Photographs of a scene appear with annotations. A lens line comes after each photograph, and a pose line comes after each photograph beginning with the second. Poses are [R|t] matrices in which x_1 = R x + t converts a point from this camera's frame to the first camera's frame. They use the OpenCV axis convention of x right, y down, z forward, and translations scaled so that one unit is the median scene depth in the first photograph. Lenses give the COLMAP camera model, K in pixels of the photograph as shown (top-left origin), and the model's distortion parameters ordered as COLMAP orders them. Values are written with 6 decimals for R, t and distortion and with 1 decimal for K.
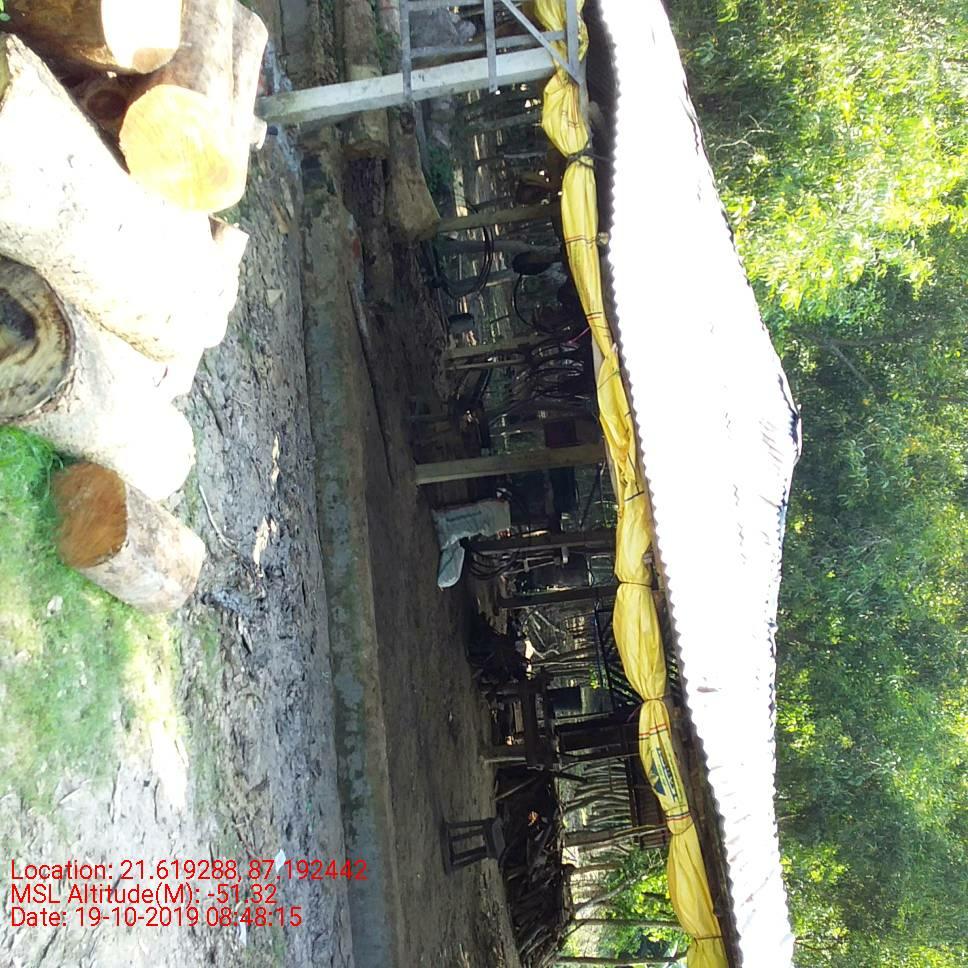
lens RADIAL K [[1128.9, 0, 482.6], [0, 1128.9, 484.7], [0, 0, 1]] dist [0.048857, 0.000000]
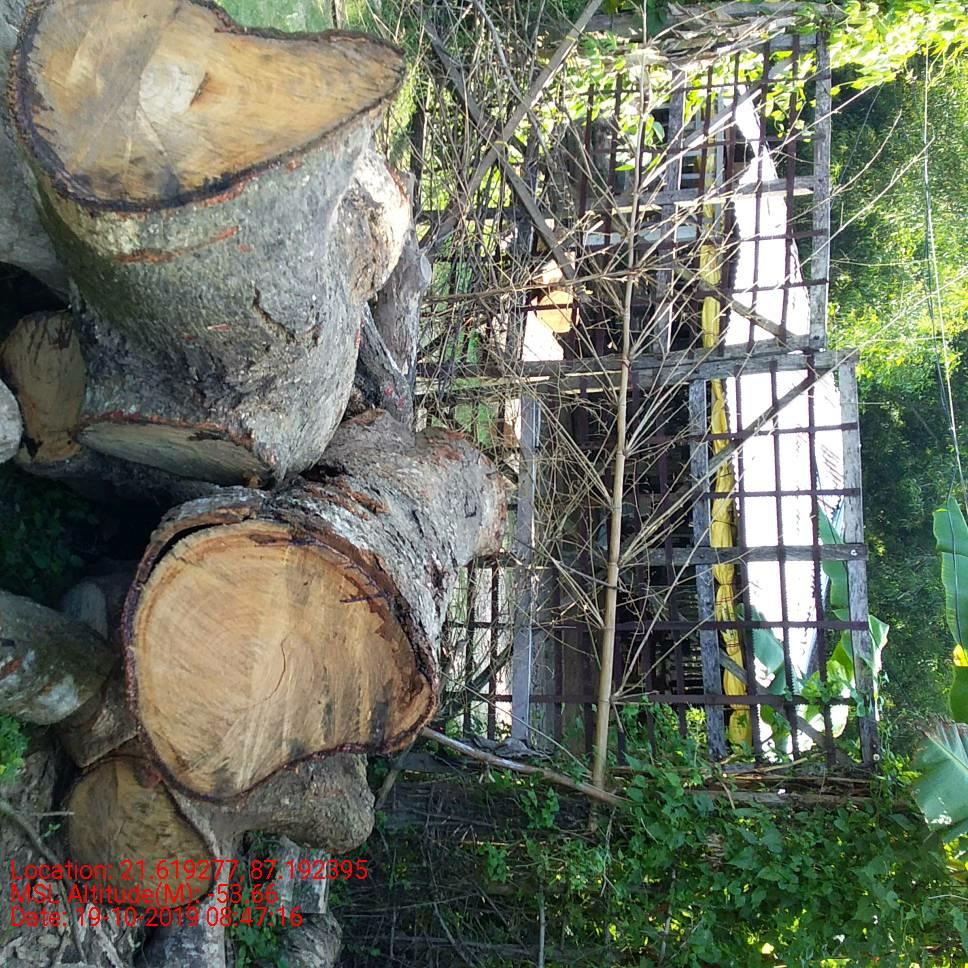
lens RADIAL K [[1128.9, 0, 482.3], [0, 1128.9, 475.6], [0, 0, 1]] dist [0.048857, 0.000000]
pose [[0.987975, 0.096881, -0.120498, -0.022688], [-0.100988, 0.994481, -0.028444, 0.064908], [0.117078, 0.040271, 0.992306, -0.549819]]
